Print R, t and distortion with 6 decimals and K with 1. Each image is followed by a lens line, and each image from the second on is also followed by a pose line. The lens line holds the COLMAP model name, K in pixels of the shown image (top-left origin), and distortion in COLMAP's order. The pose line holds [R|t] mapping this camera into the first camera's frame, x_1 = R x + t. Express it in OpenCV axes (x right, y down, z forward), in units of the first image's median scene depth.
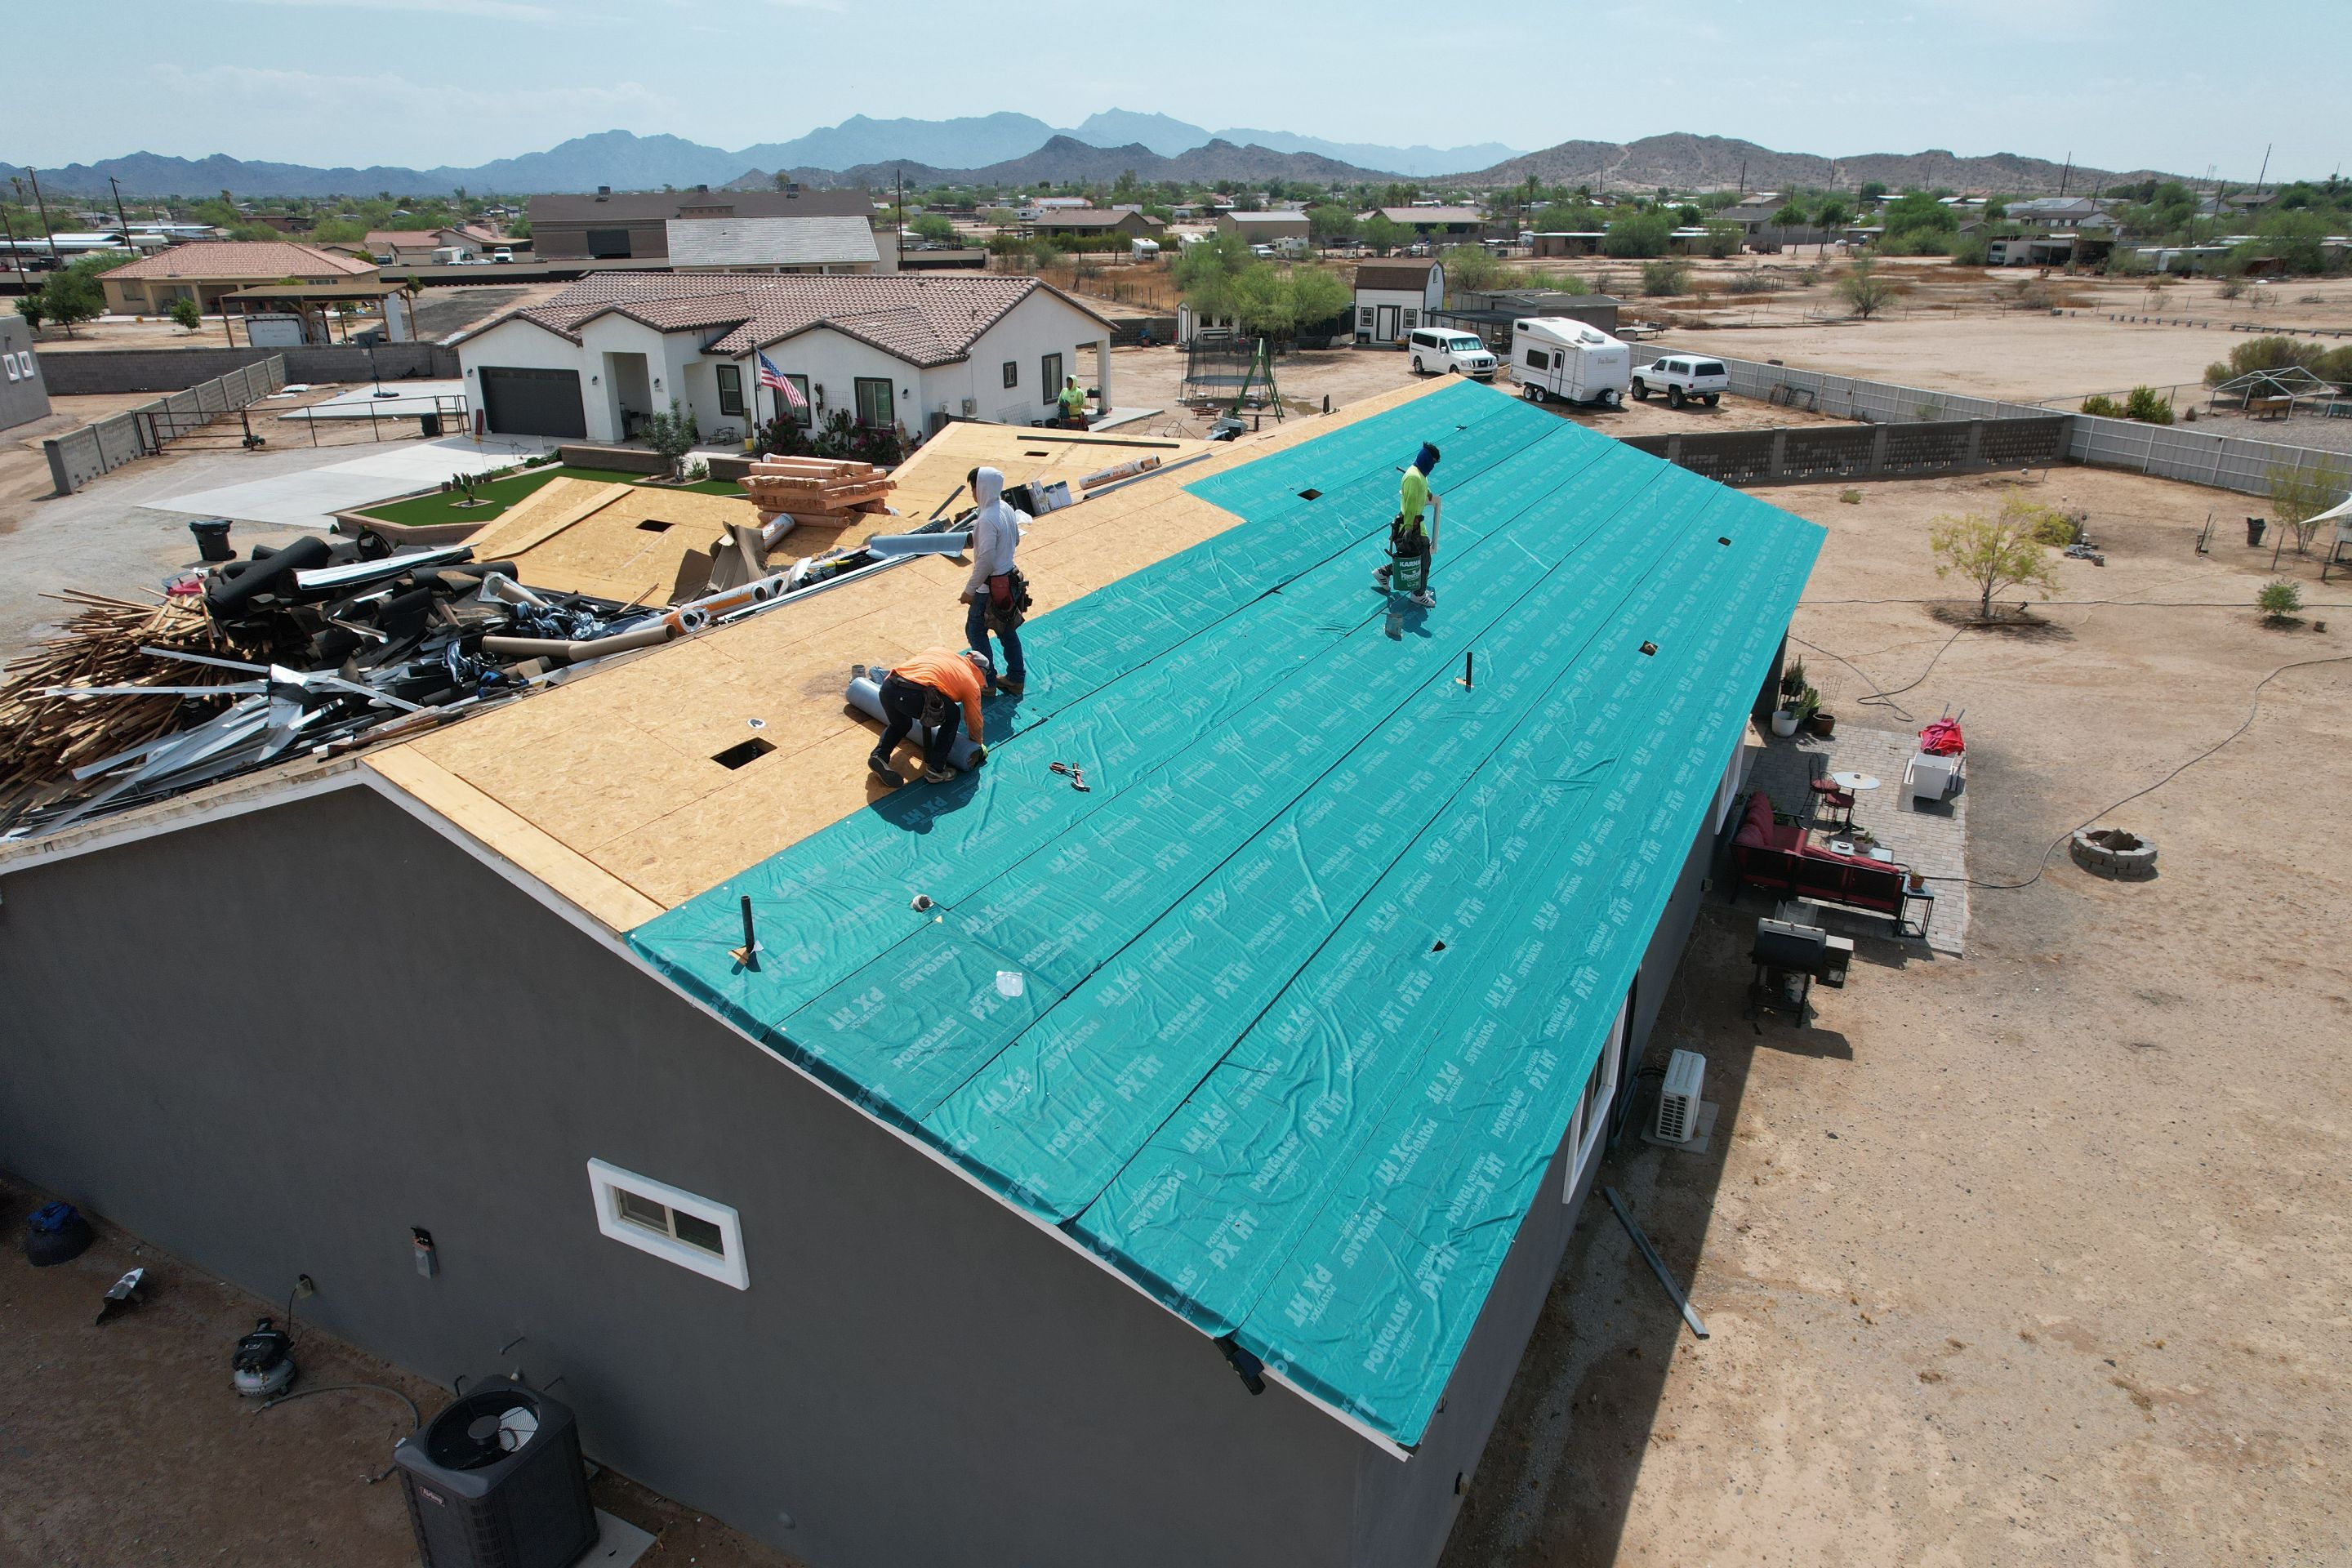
lens RADIAL K [[1519.0, 0, 1169.0], [0, 1519.0, 794.6], [0, 0, 1]] dist [-0.087689, 0.085694]
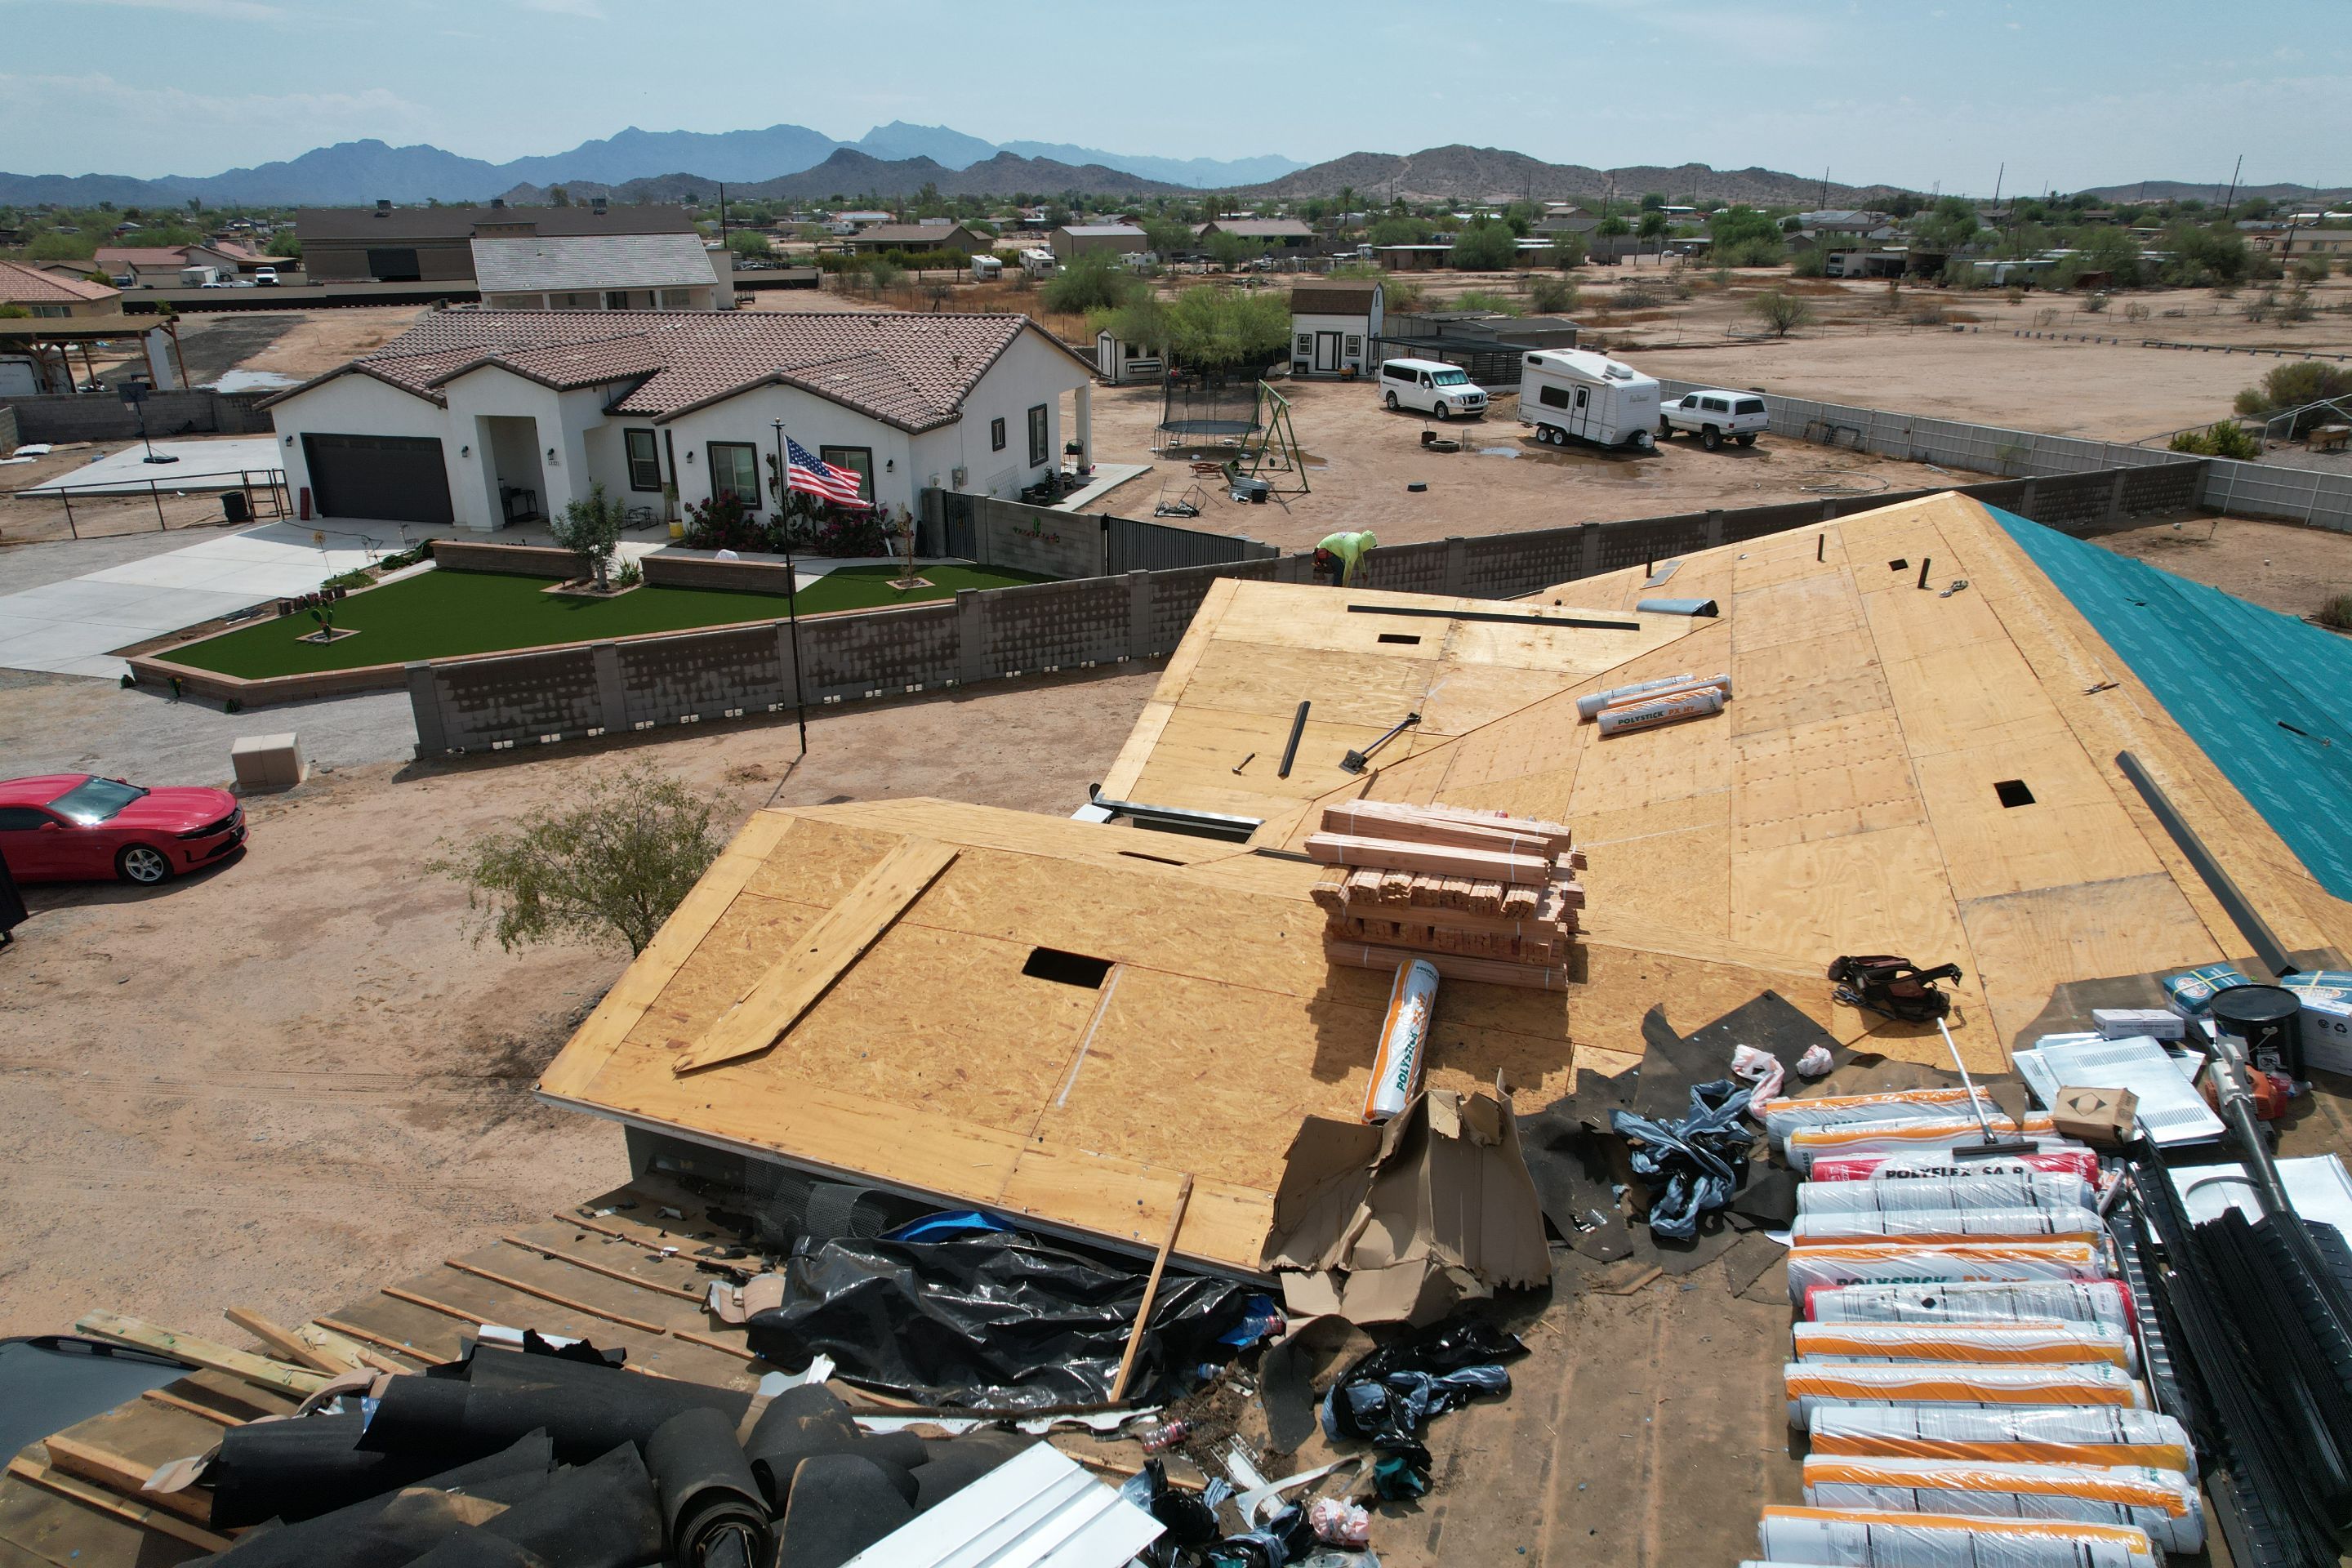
lens RADIAL K [[1519.0, 0, 1169.0], [0, 1519.0, 794.6], [0, 0, 1]] dist [-0.087689, 0.085694]
pose [[0.991317, -0.047402, 0.122651, -0.074759], [0.048278, 0.998825, -0.004179, -0.046556], [-0.122309, 0.010064, 0.992441, 0.111198]]
